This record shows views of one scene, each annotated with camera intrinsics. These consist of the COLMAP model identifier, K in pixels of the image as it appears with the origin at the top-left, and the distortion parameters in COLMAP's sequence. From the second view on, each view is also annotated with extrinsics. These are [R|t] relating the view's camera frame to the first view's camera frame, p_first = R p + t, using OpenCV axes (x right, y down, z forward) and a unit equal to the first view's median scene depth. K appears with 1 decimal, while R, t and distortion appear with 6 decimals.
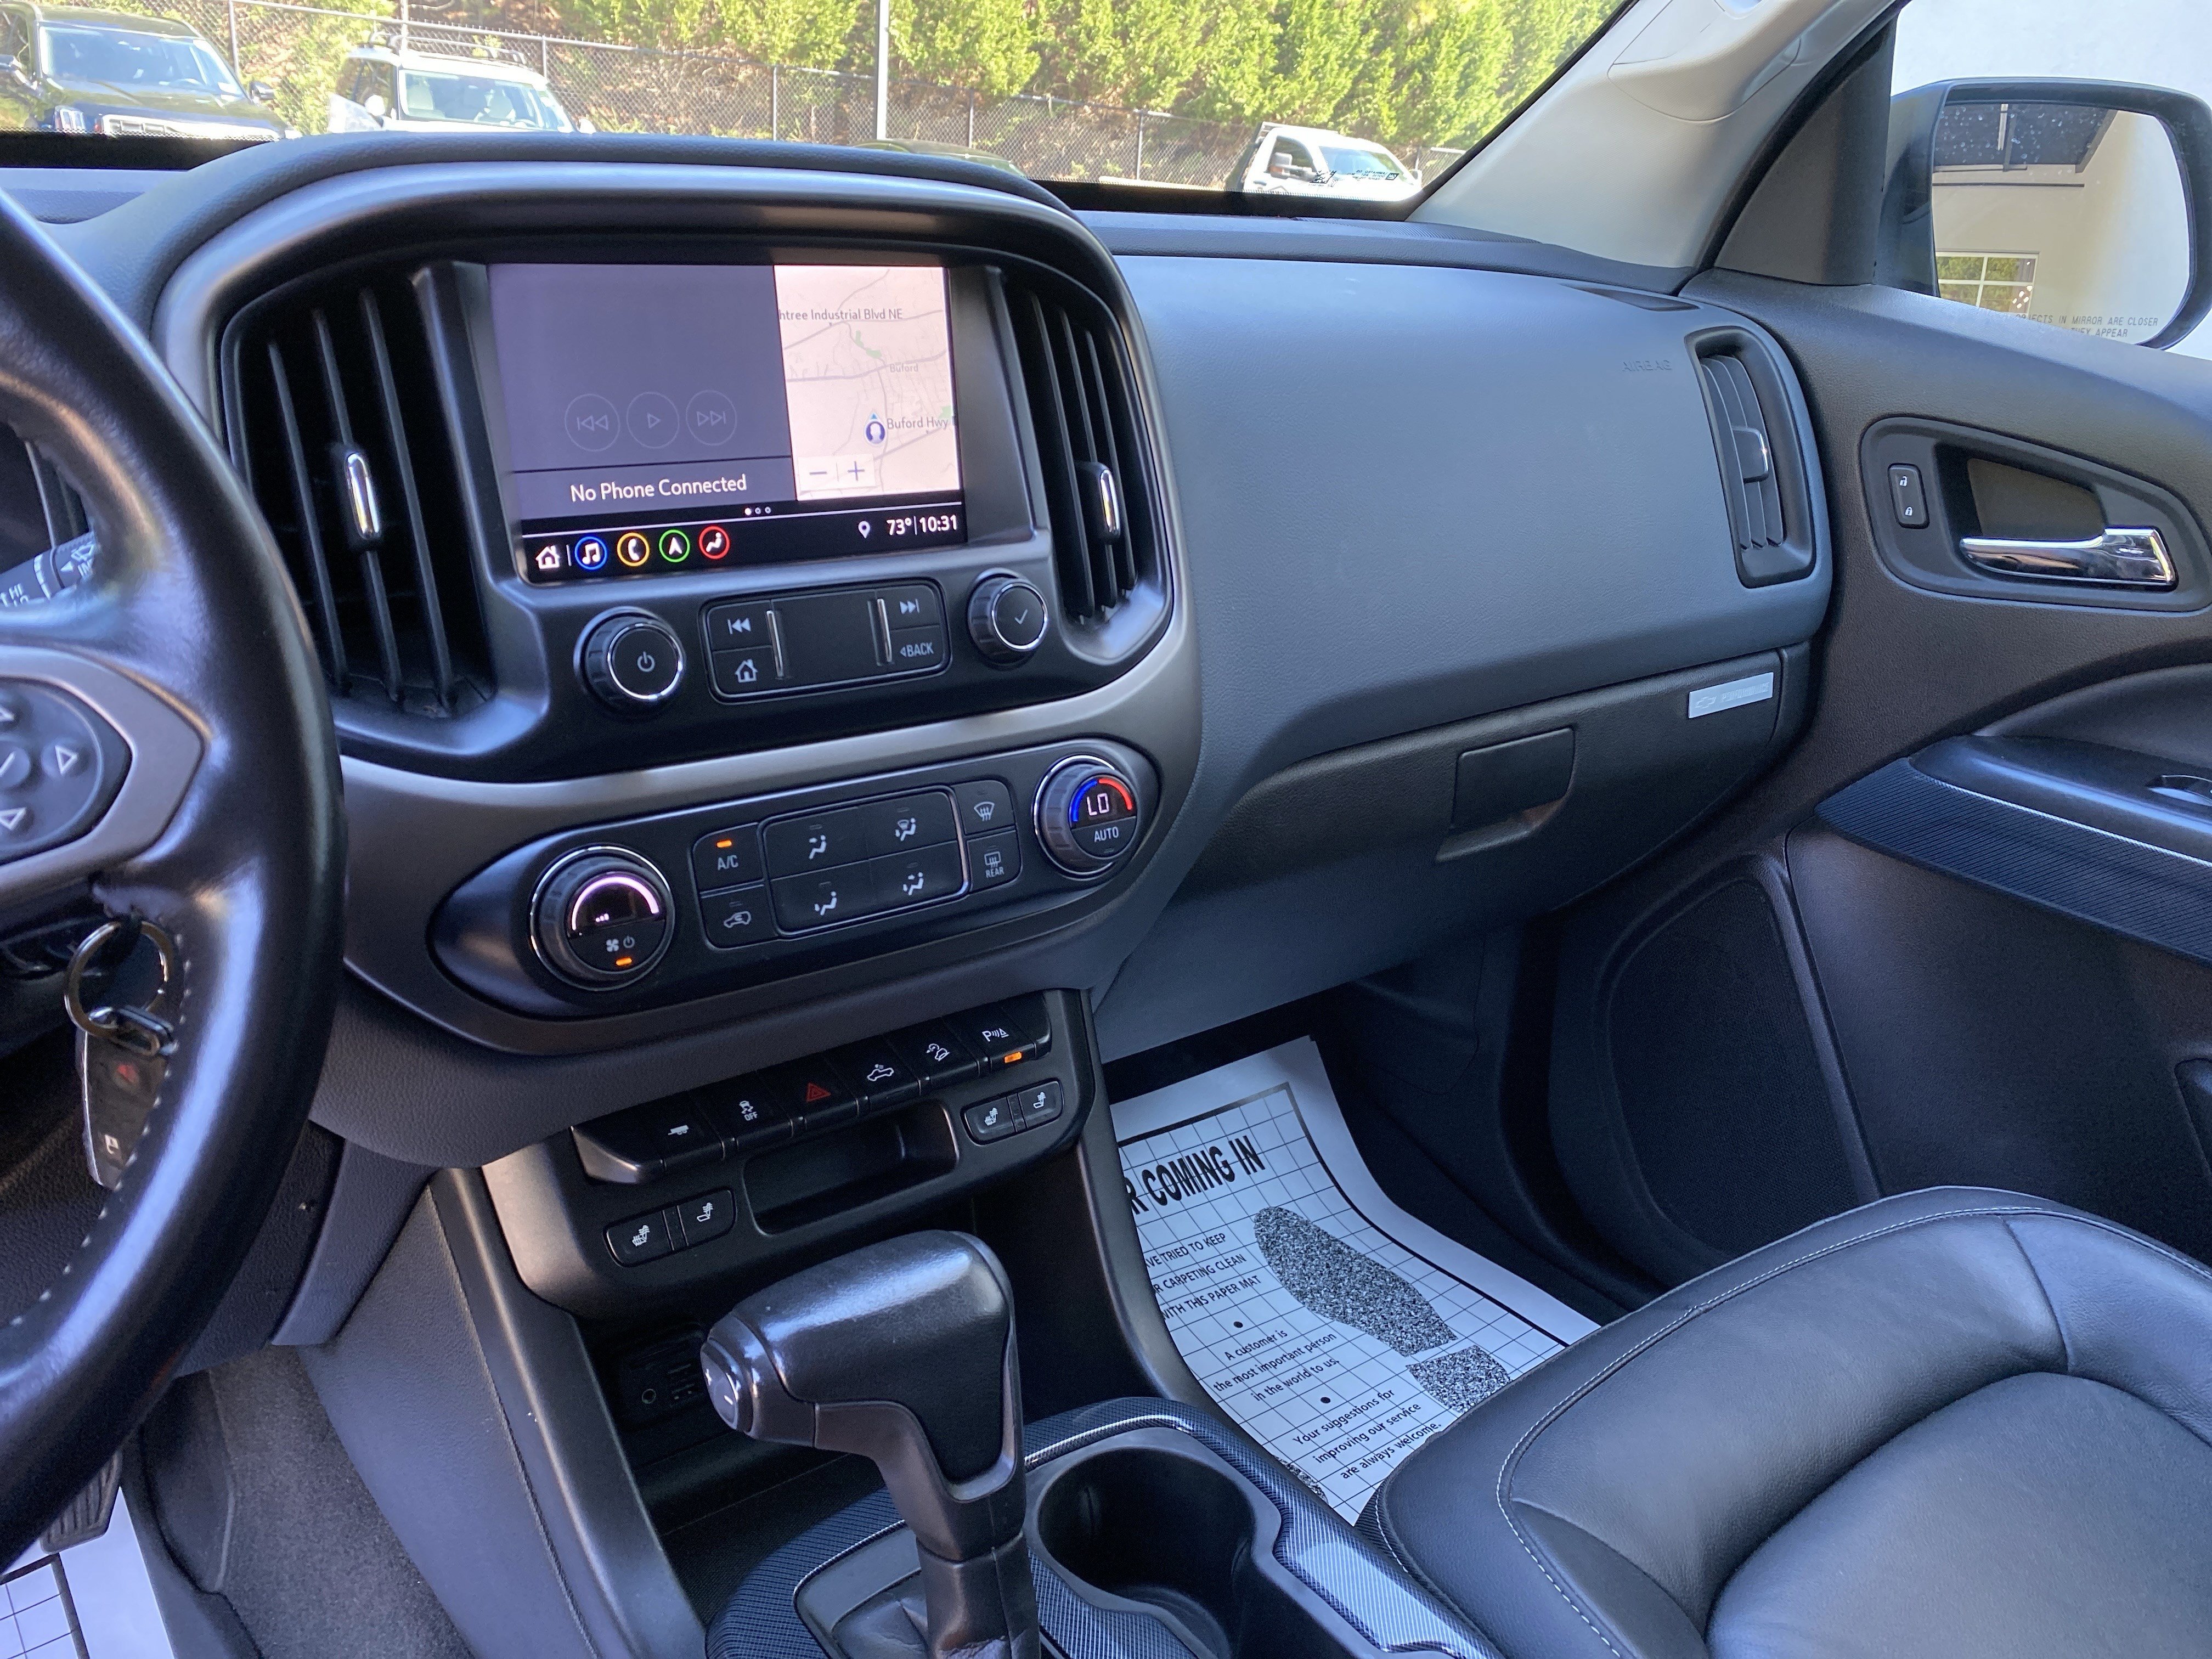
lens RADIAL K [[1696.0, 0, 1109.7], [0, 1696.0, 863.1], [0, 0, 1]] dist [0.041760, -0.050702]
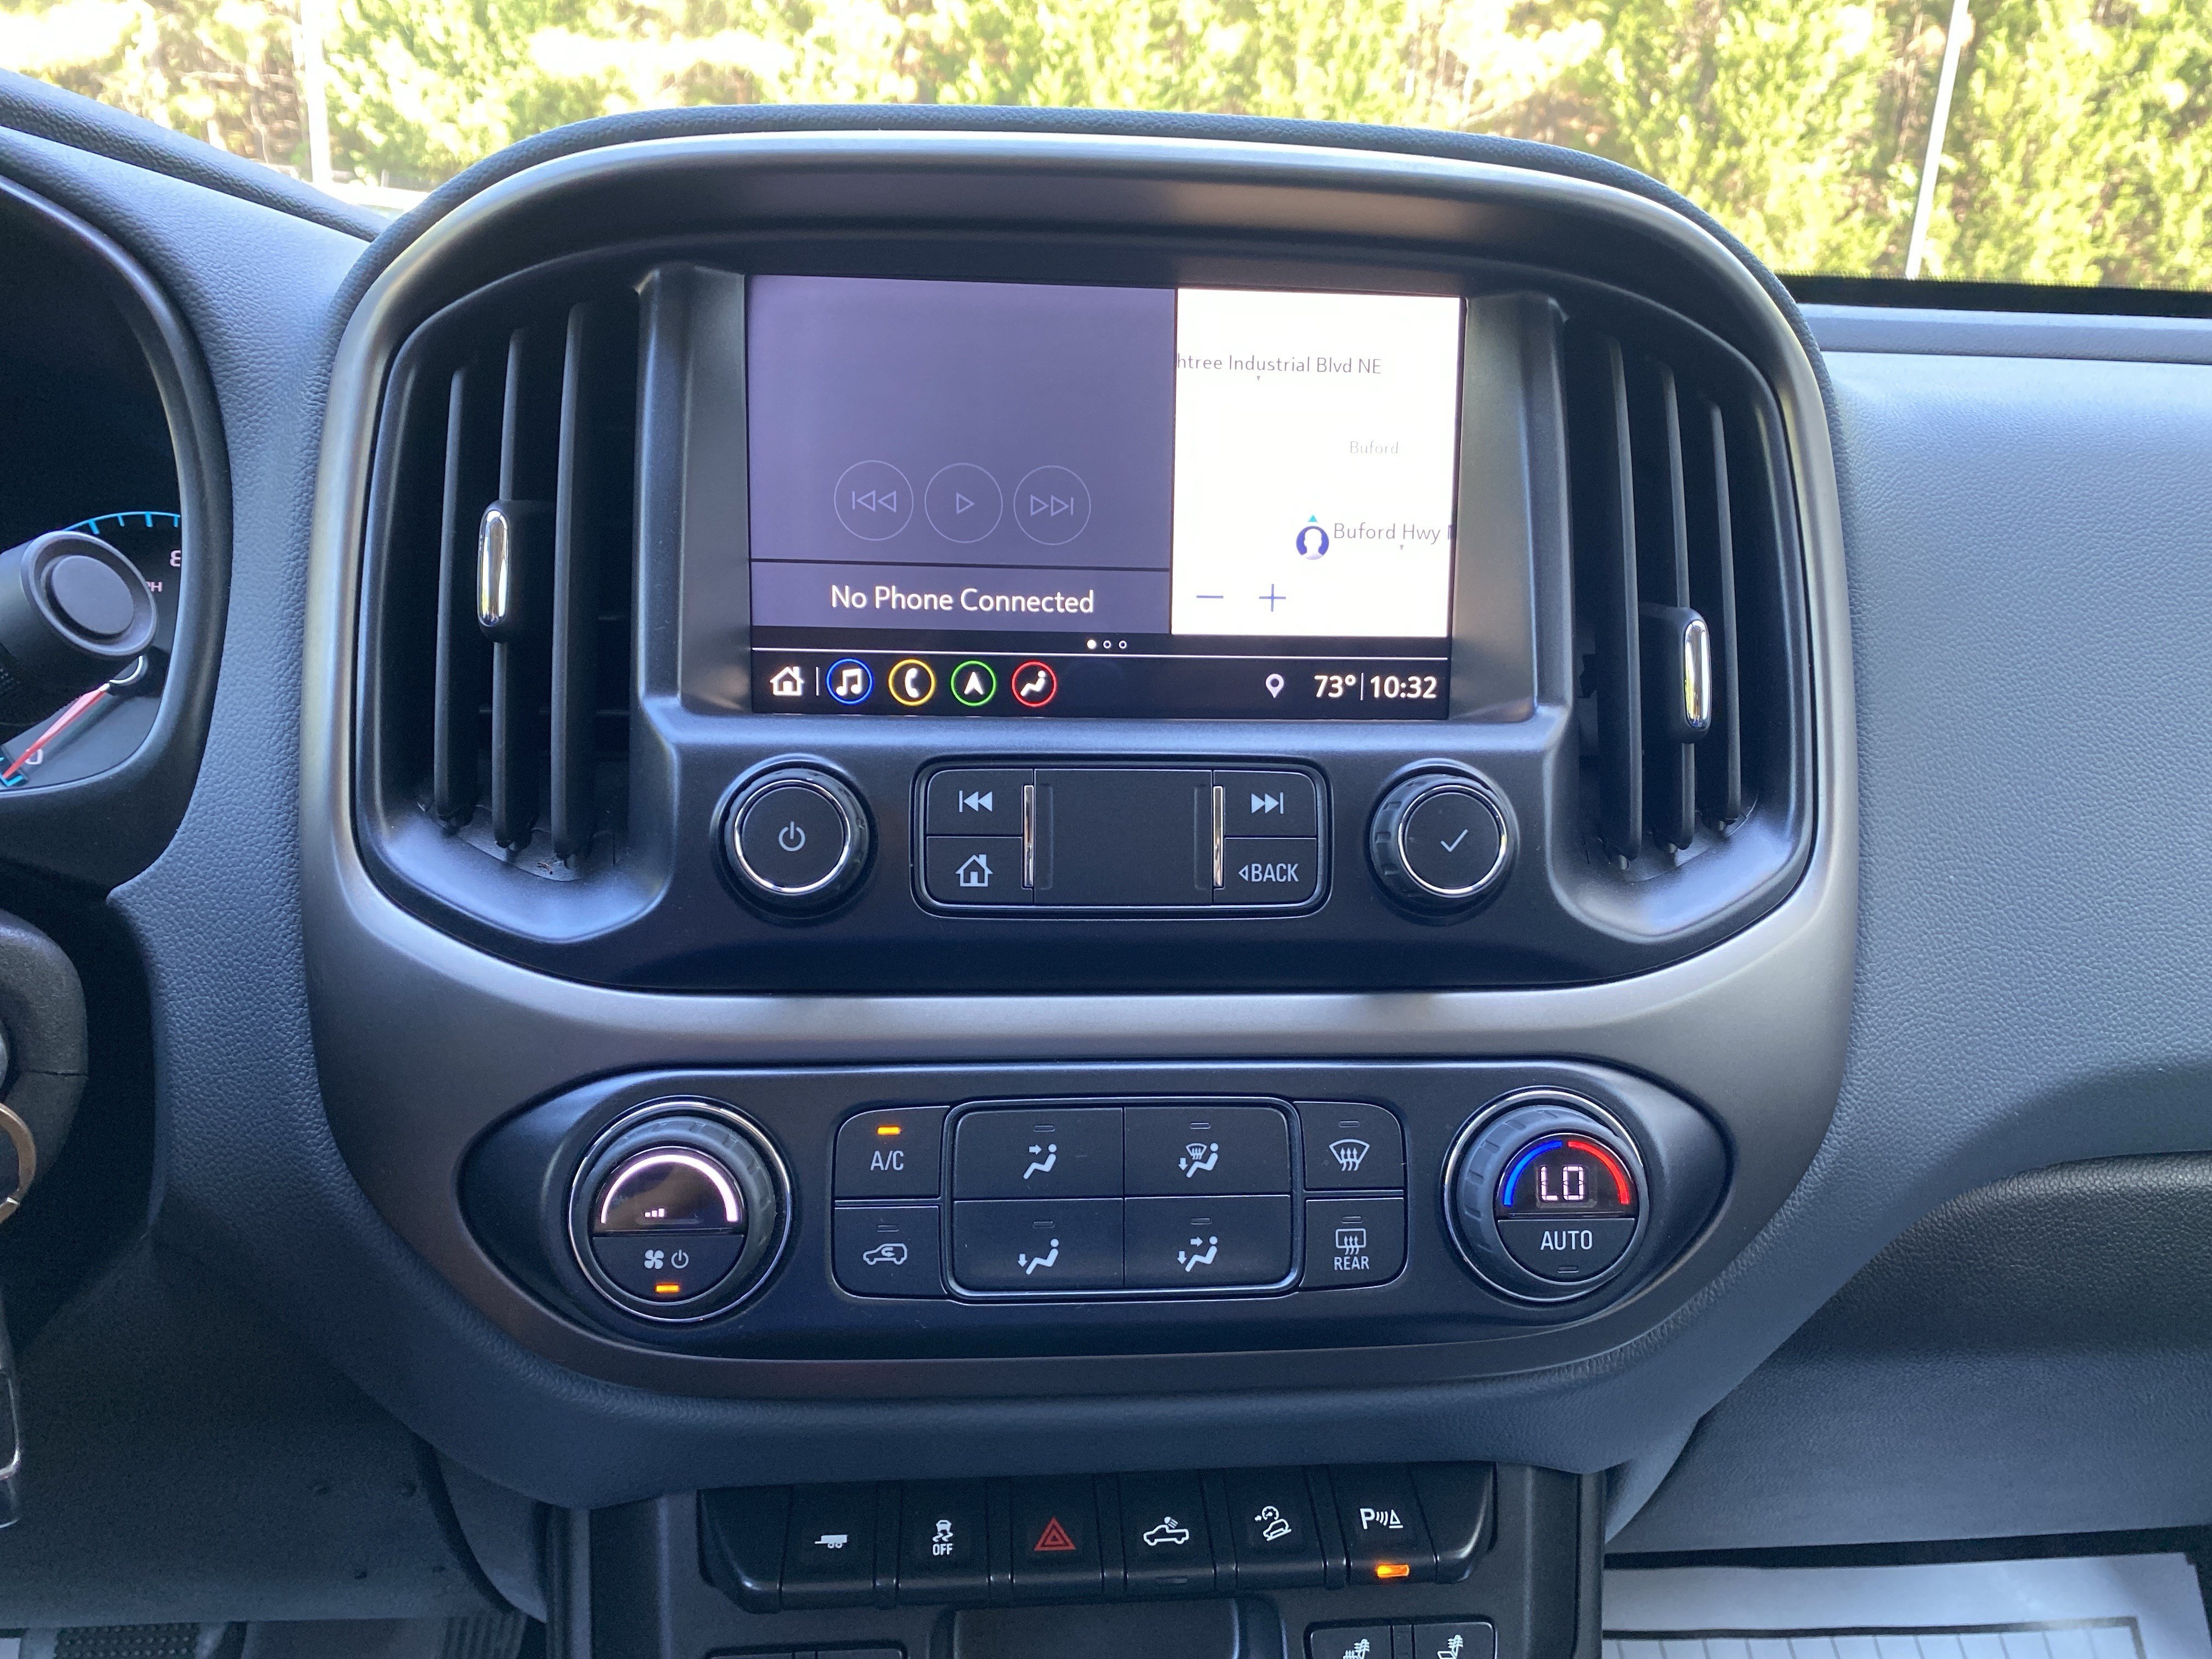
lens RADIAL K [[1703.5, 0, 1100.8], [0, 1703.5, 841.9], [0, 0, 1]] dist [0.074820, -0.082492]
pose [[0.857138, 0.118098, -0.501365, 0.134923], [-0.184267, 0.979249, -0.084360, -0.069485], [0.480998, 0.164693, 0.861114, 0.412340]]
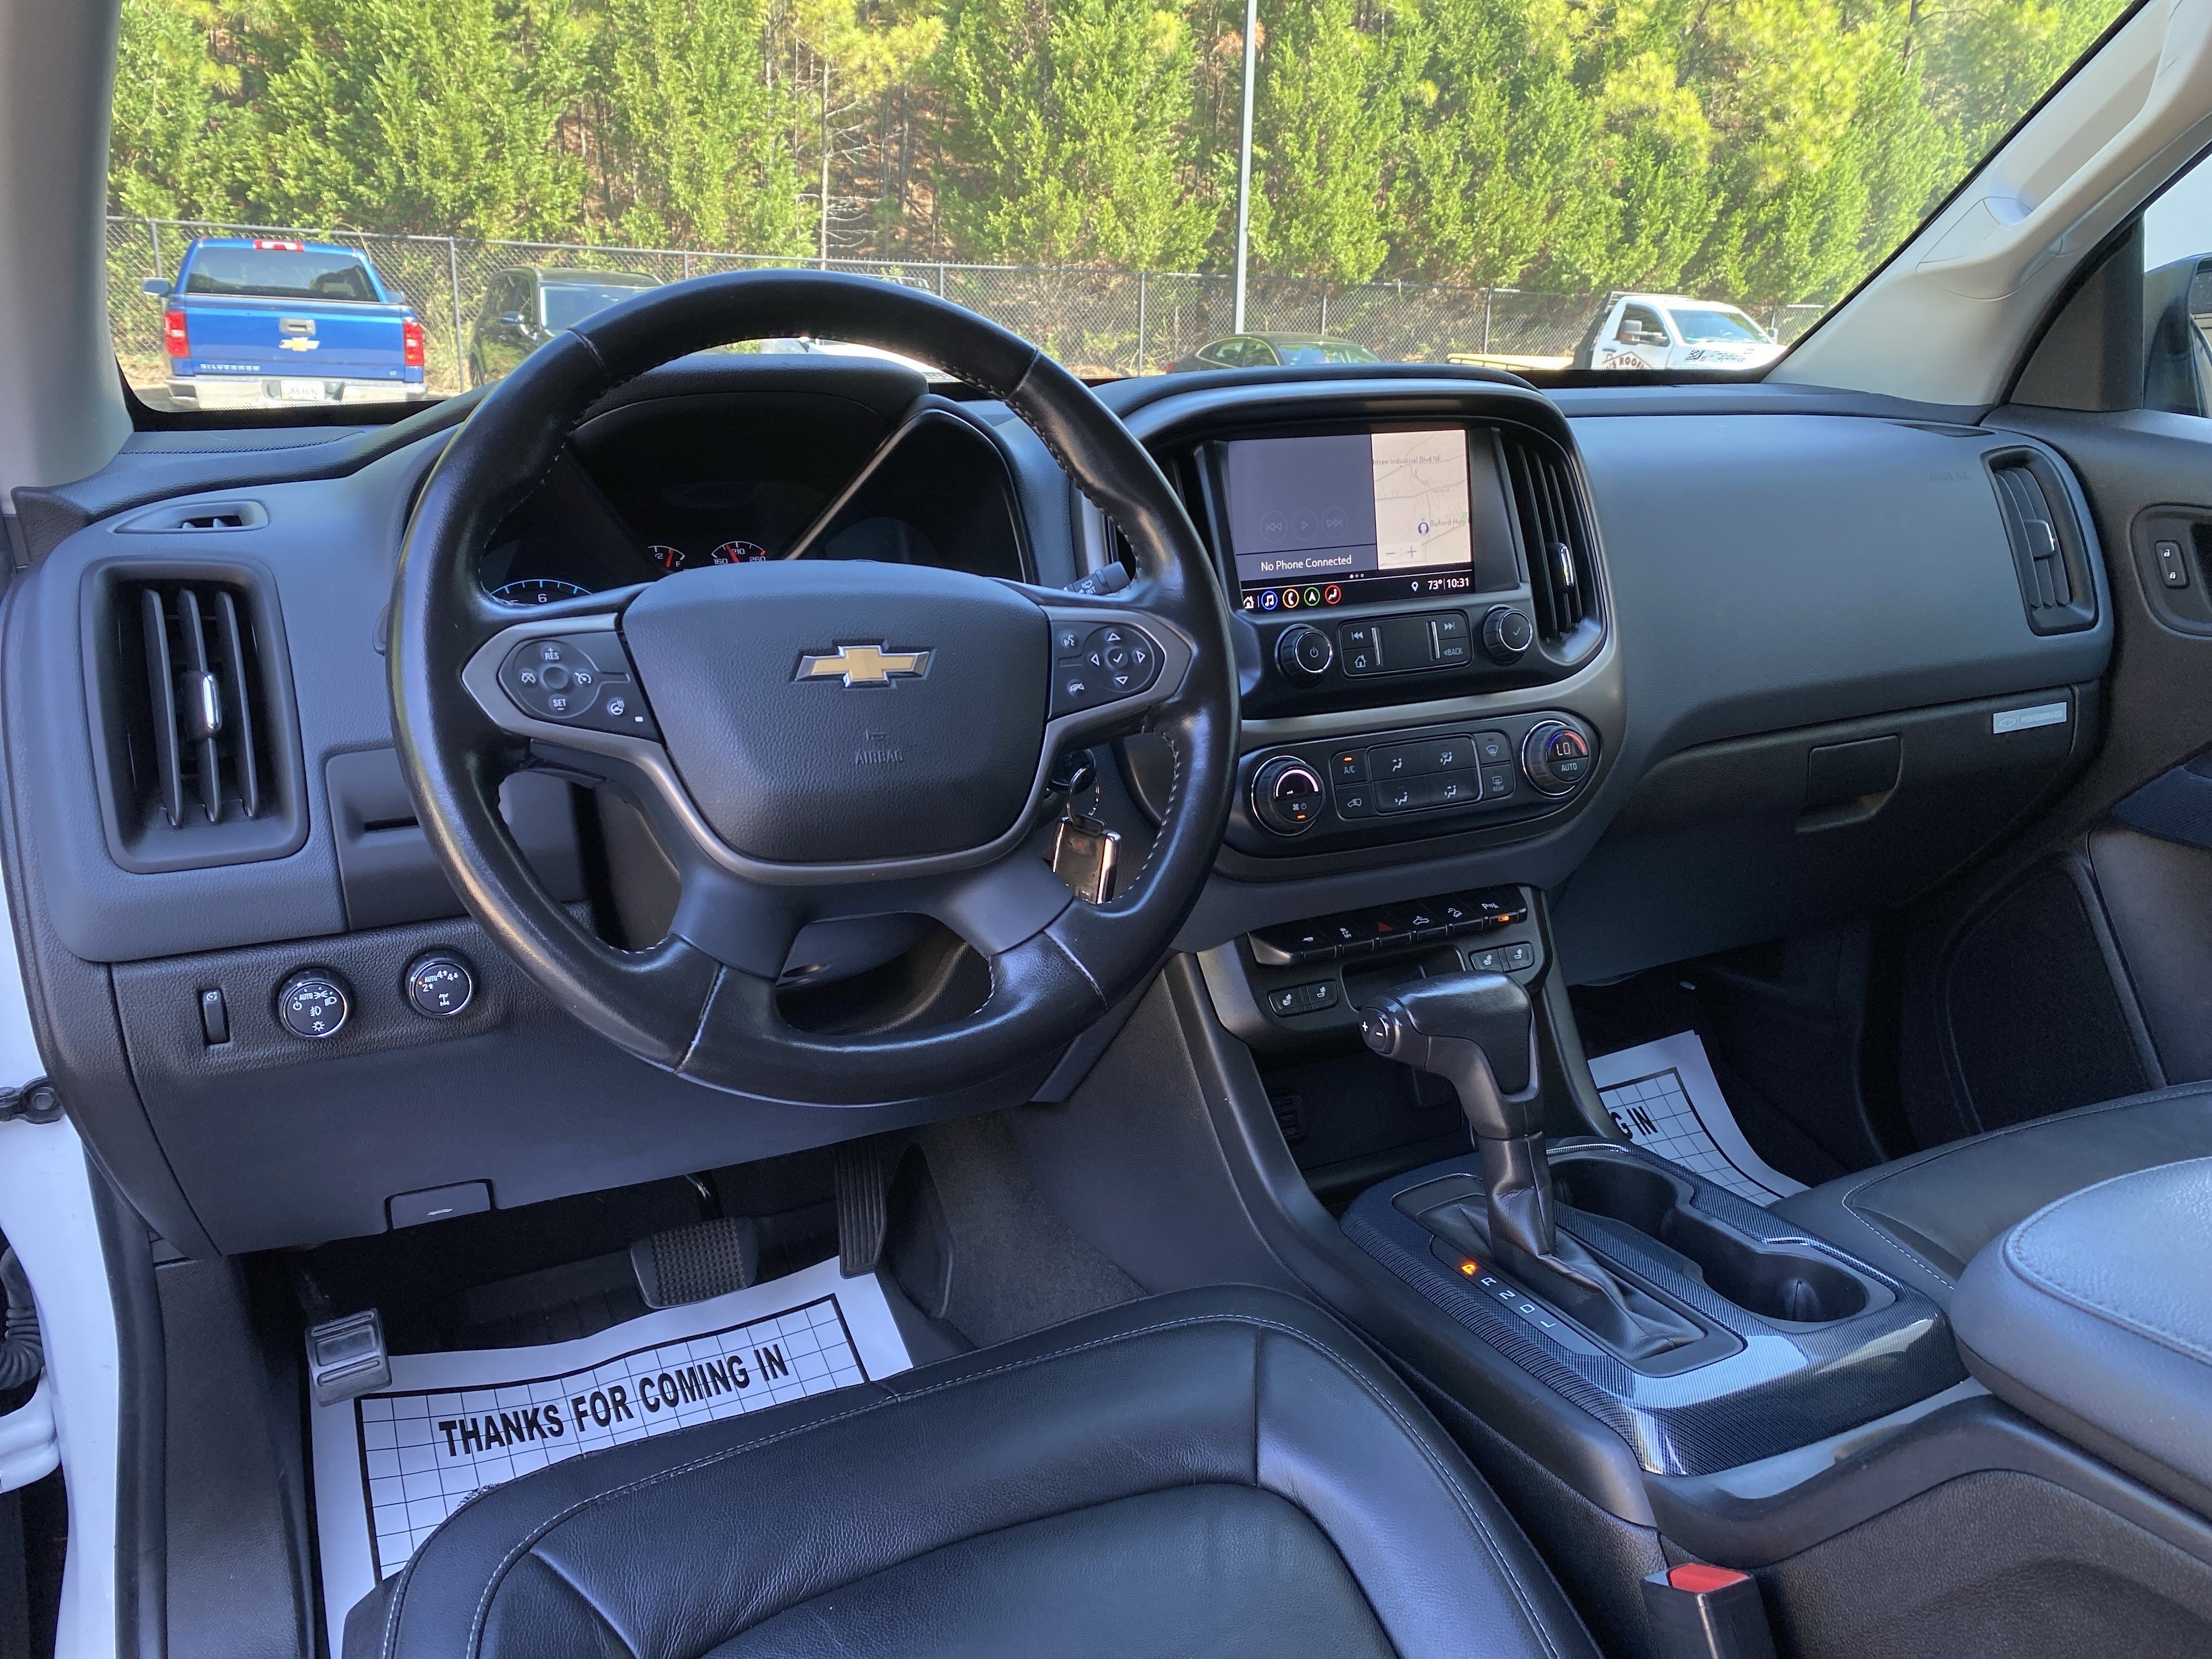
lens RADIAL K [[1668.4, 0, 1113.0], [0, 1668.4, 839.2], [0, 0, 1]] dist [0.055195, -0.120019]
pose [[0.979318, -0.005810, -0.202245, -0.104785], [-0.015343, 0.994576, -0.102870, 0.221669], [0.201745, 0.103845, 0.973917, -0.624251]]
